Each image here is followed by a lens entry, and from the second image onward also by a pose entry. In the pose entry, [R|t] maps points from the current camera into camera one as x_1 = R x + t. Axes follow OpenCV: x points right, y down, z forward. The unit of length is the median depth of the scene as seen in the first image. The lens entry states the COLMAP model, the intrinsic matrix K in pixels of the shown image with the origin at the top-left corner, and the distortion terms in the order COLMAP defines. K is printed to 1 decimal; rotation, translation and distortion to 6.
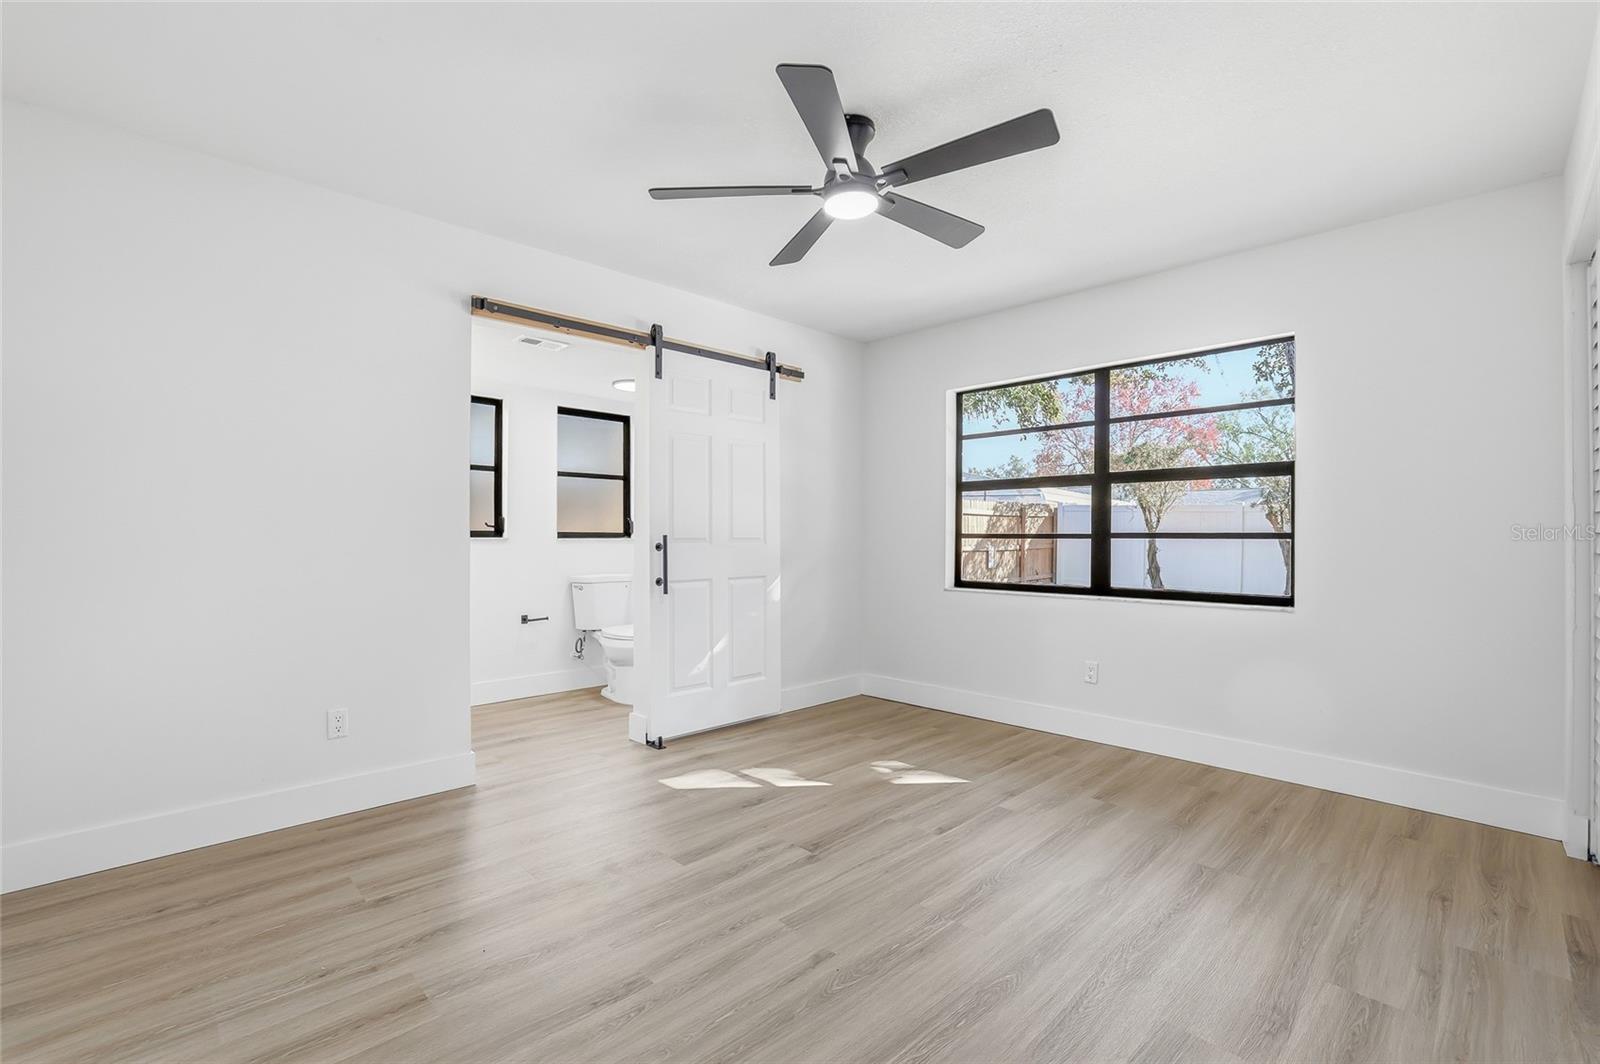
lens RADIAL K [[687.2, 0, 793.7], [0, 687.2, 528.3], [0, 0, 1]] dist [-0.050250, 0.016514]
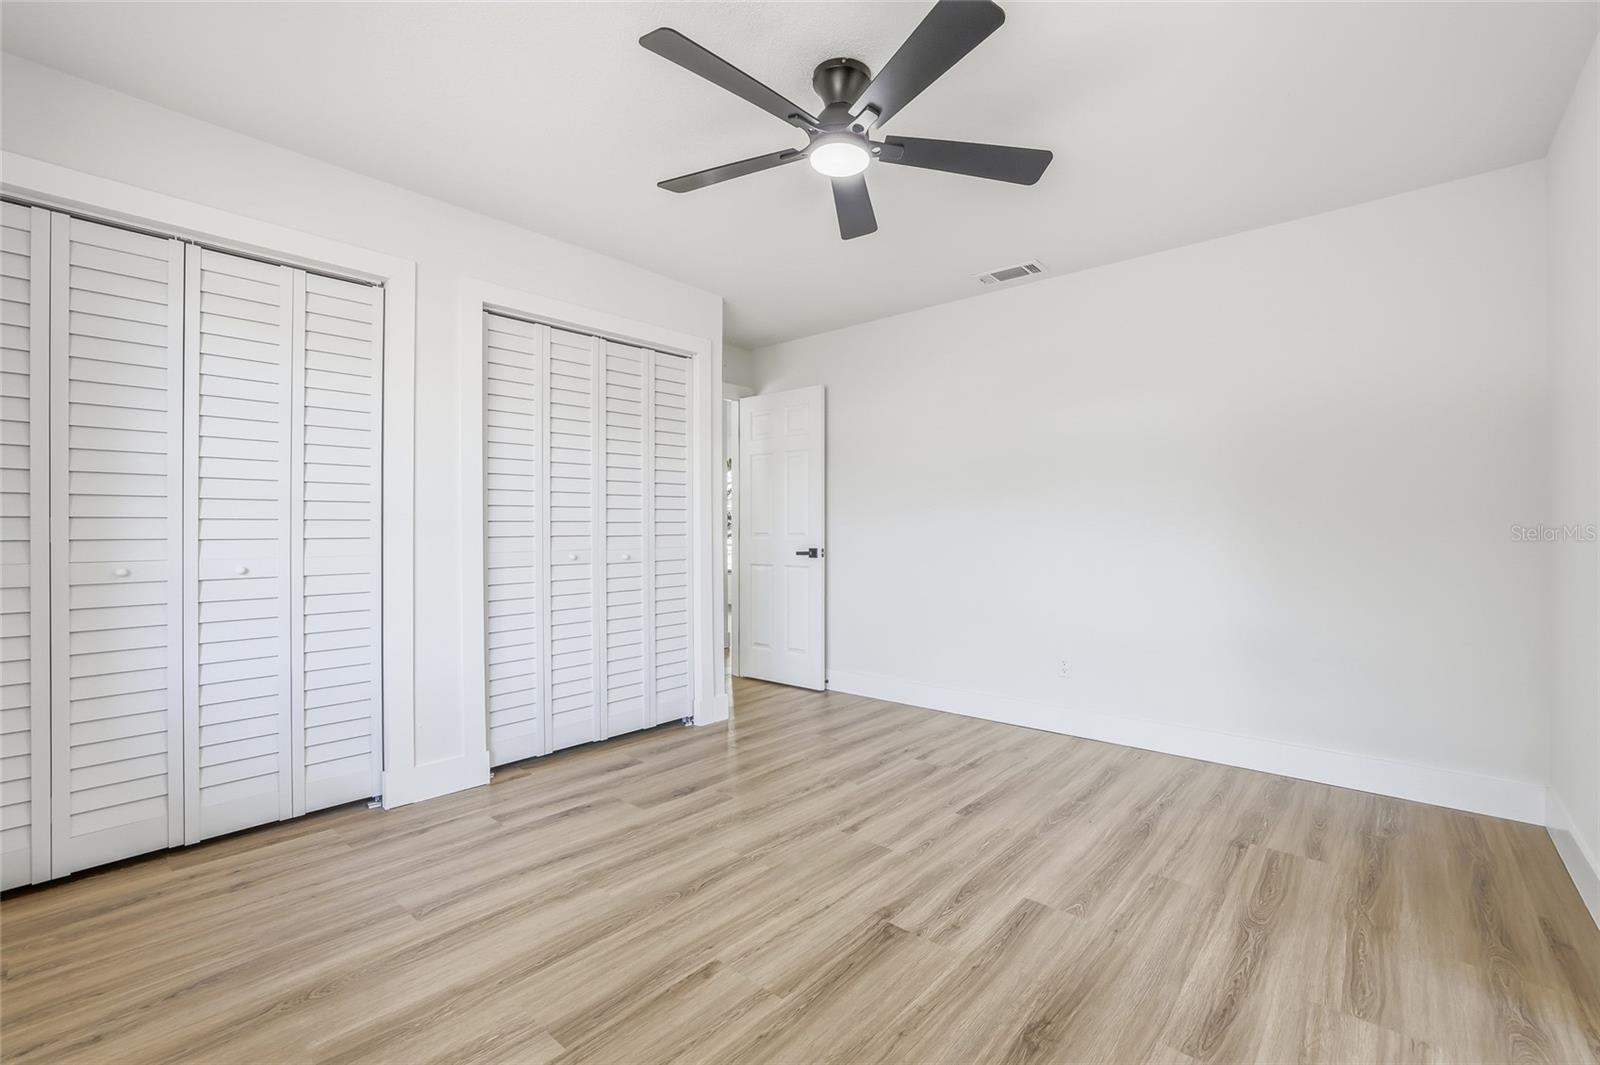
lens RADIAL K [[687.2, 0, 793.7], [0, 687.2, 528.8], [0, 0, 1]] dist [-0.050250, 0.016514]
pose [[-0.997021, -0.005119, -0.076962, 0.215152], [-0.004909, 0.999984, -0.002925, 0.021863], [0.076976, -0.002539, -0.997030, 1.904663]]
